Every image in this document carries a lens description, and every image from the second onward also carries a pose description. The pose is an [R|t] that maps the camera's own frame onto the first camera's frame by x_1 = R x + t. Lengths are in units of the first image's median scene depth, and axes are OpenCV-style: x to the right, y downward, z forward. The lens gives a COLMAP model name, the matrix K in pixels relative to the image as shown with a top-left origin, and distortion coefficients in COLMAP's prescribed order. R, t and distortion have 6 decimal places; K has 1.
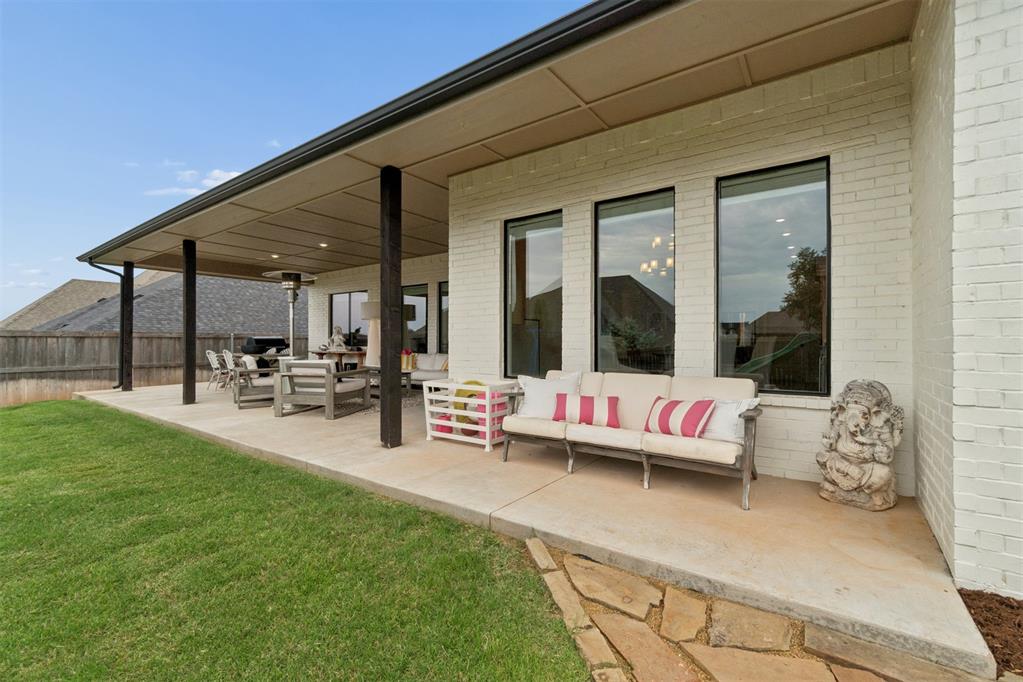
lens RADIAL K [[439.1, 0, 510.0], [0, 439.1, 341.2], [0, 0, 1]] dist [-0.007264, 0.002423]
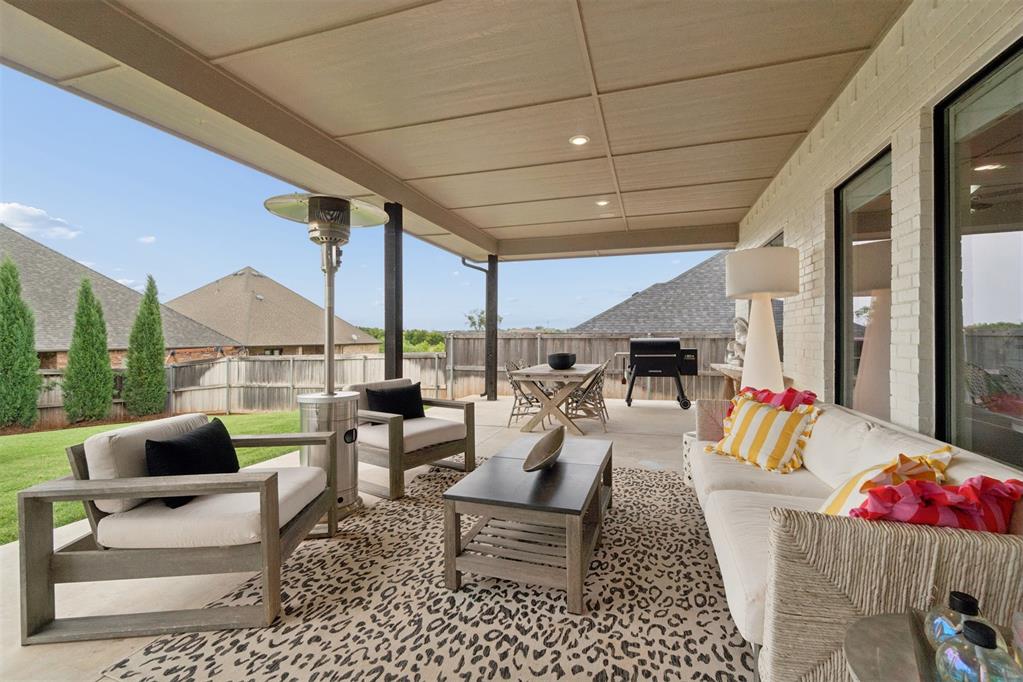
lens RADIAL K [[439.1, 0, 511.6], [0, 439.1, 337.5], [0, 0, 1]] dist [-0.007264, 0.002423]
pose [[0.310242, 0.003635, -0.950651, -0.012796], [0.001170, 0.999990, 0.004205, -0.014604], [0.950657, -0.002416, 0.310235, 0.626401]]
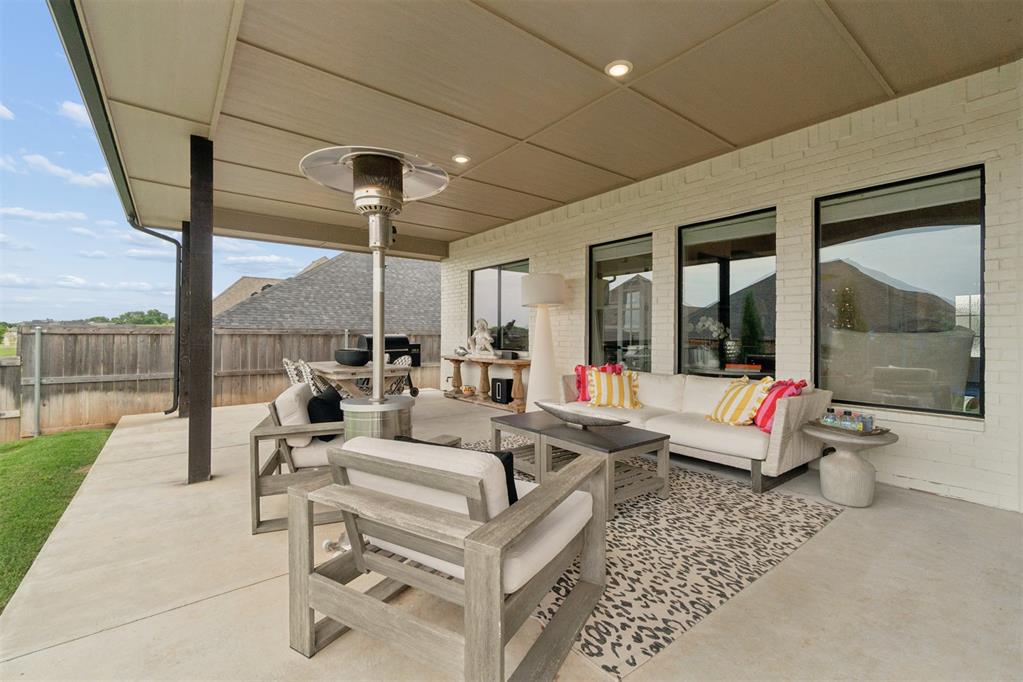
lens RADIAL K [[439.1, 0, 511.5], [0, 439.1, 336.4], [0, 0, 1]] dist [-0.007264, 0.002423]
pose [[0.958937, 0.006331, -0.283550, -0.175674], [-0.004967, 0.999972, 0.005529, -0.012278], [0.283577, -0.003894, 0.958942, 0.413588]]
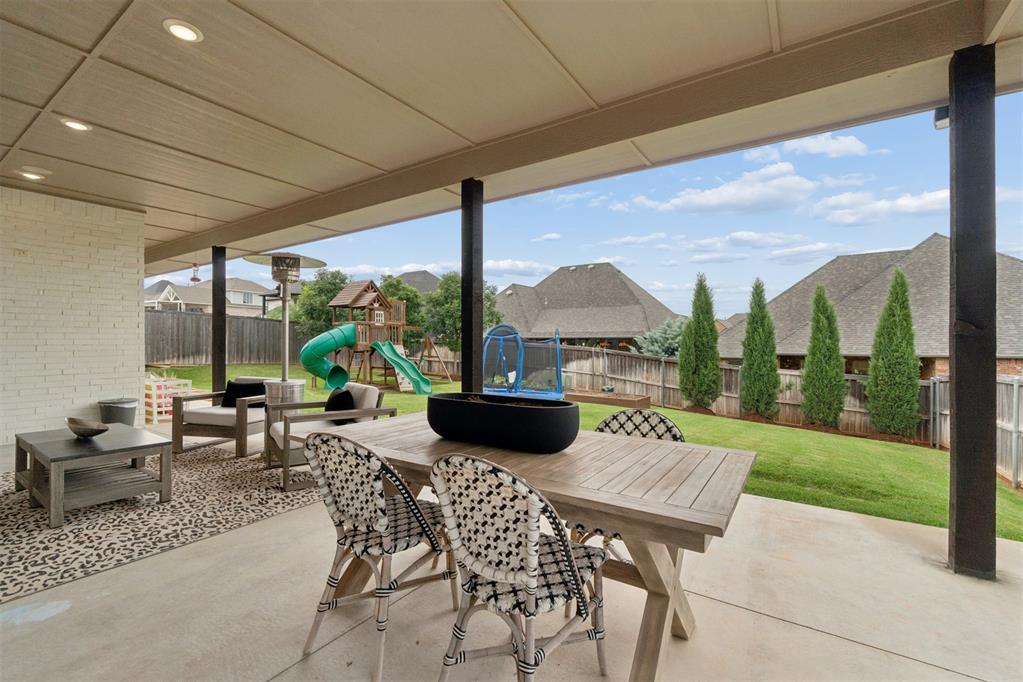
lens RADIAL K [[439.1, 0, 501.1], [0, 439.1, 341.6], [0, 0, 1]] dist [-0.007264, 0.002423]
pose [[-0.999988, 0.001613, -0.004704, -0.347284], [0.001615, 0.999999, -0.000354, -0.015369], [0.004703, -0.000361, -0.999989, 0.906931]]
